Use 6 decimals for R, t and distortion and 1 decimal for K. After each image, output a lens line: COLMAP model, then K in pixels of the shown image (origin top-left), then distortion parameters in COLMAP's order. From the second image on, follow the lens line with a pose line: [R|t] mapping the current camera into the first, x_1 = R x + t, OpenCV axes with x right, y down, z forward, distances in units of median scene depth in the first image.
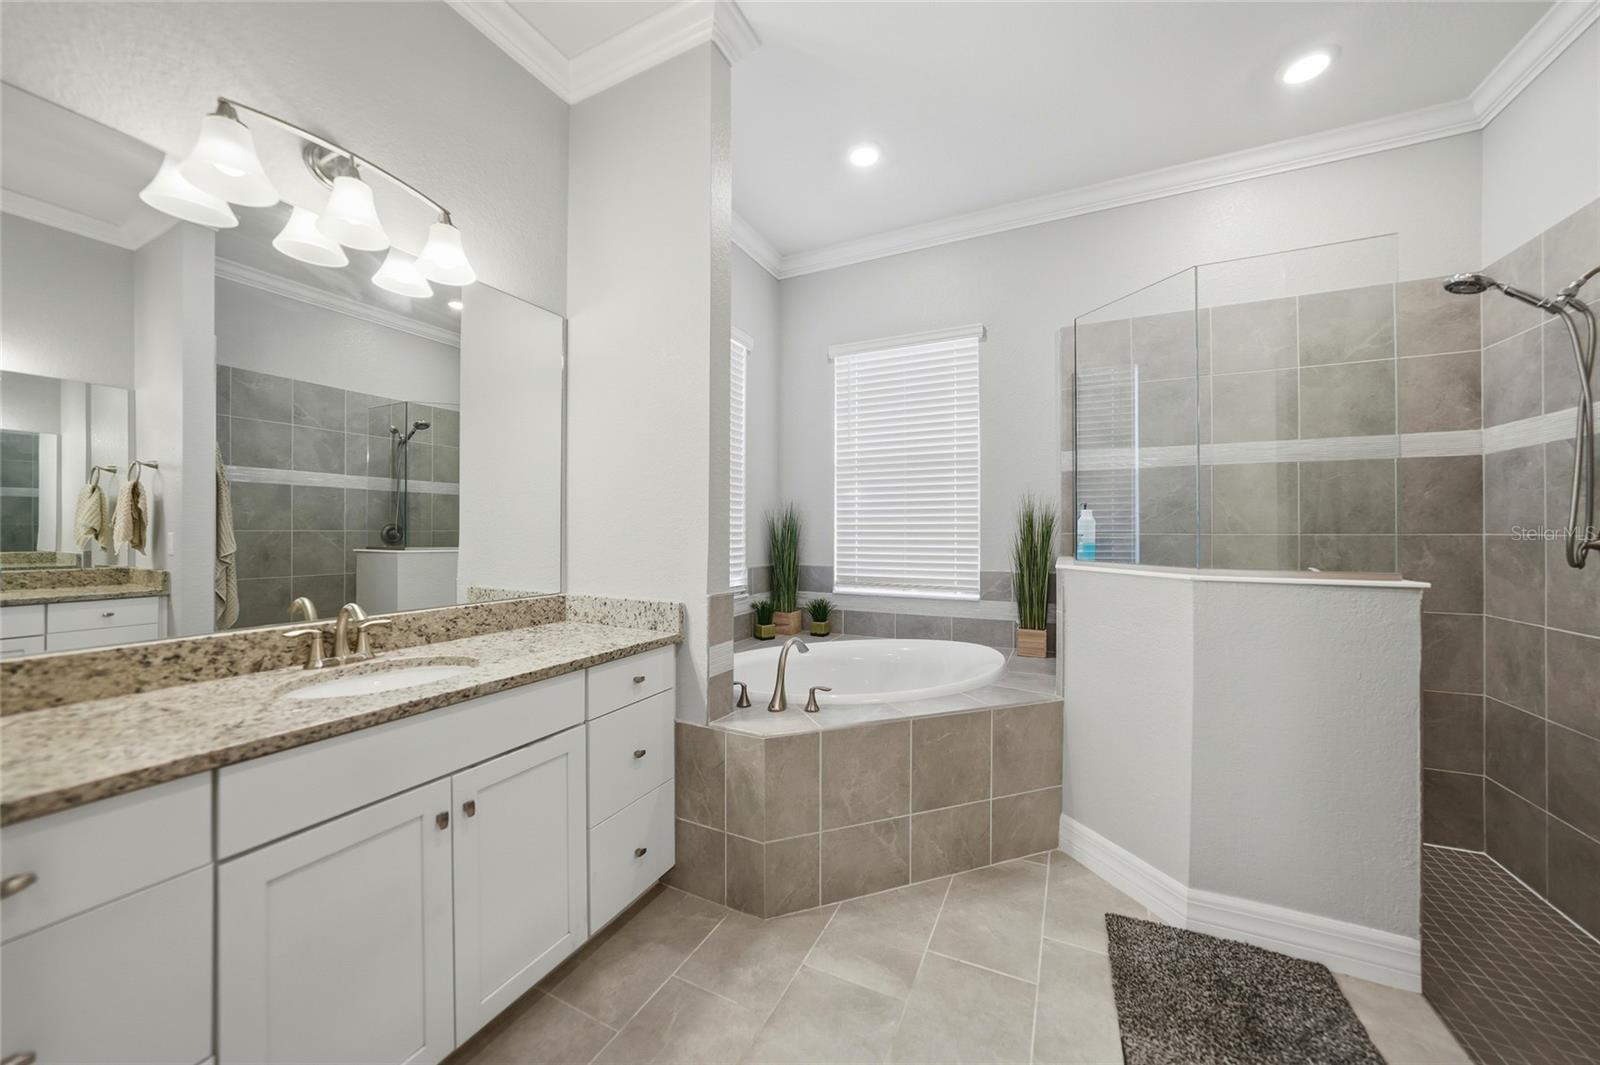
lens RADIAL K [[560.7, 0, 801.1], [0, 560.7, 529.0], [0, 0, 1]] dist [-0.018112, 0.003600]
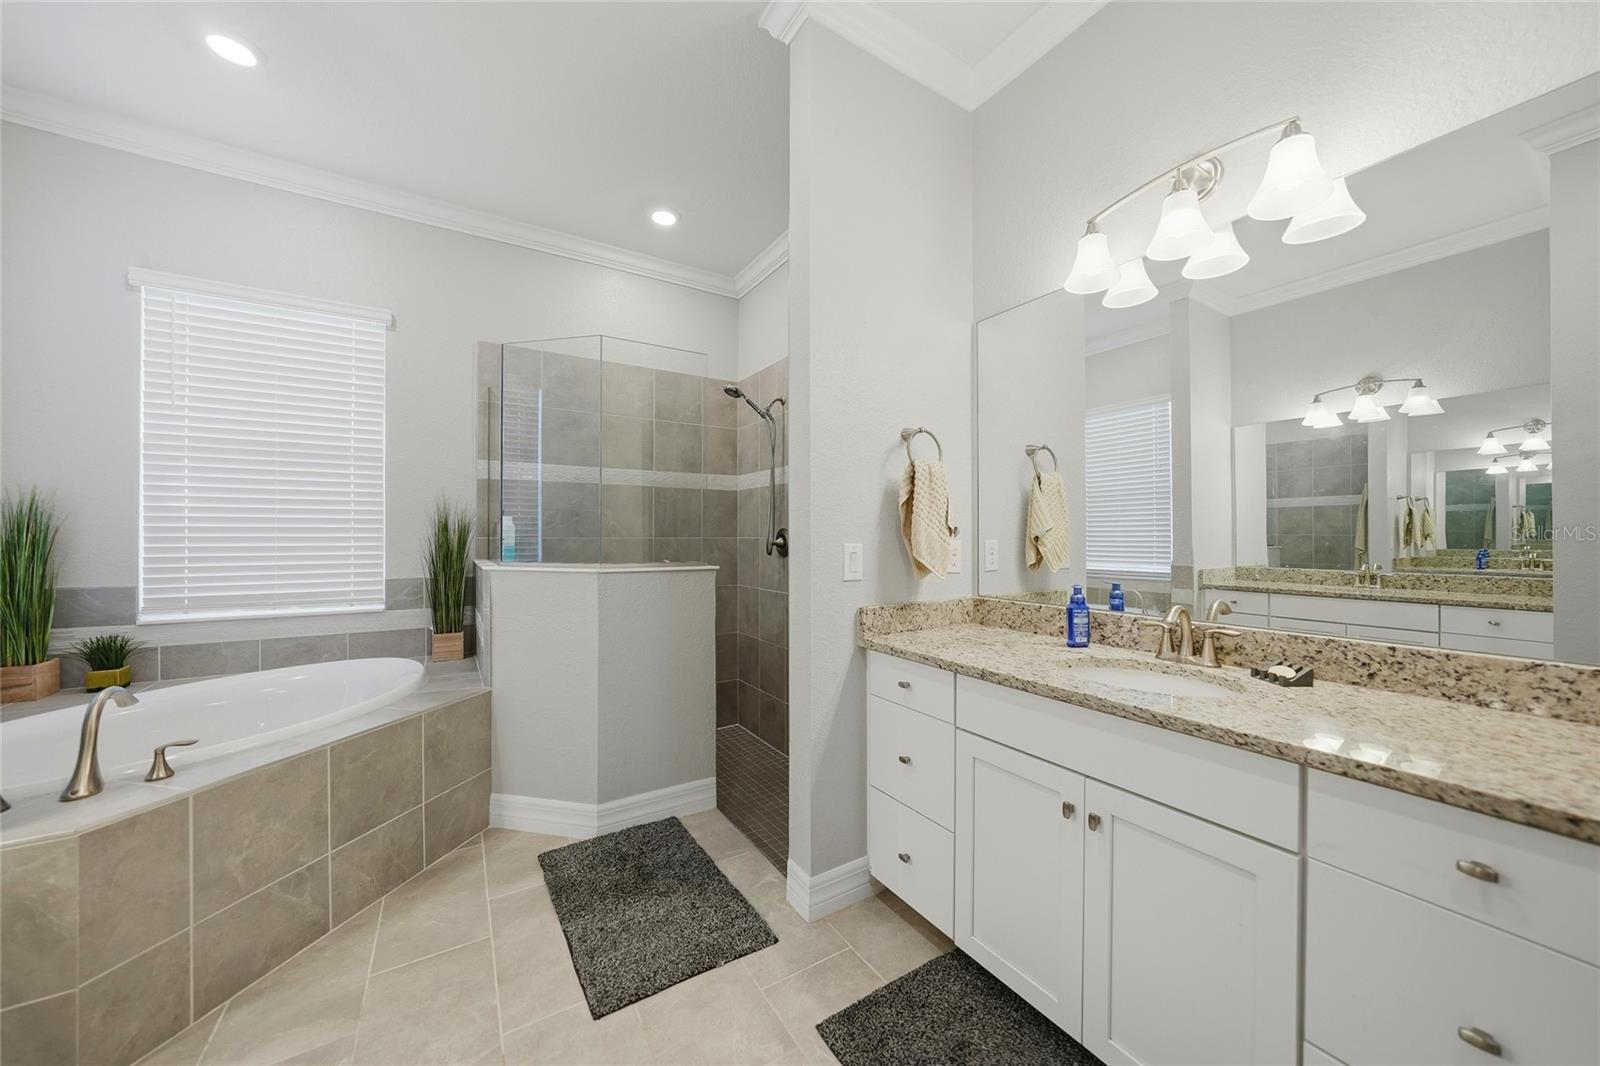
lens RADIAL K [[560.7, 0, 802.9], [0, 560.7, 534.4], [0, 0, 1]] dist [-0.018112, 0.003600]
pose [[0.526217, 0.002087, 0.850348, -0.141359], [-0.002581, 0.999996, -0.000857, 0.001698], [-0.850347, -0.001744, 0.526220, -0.095022]]
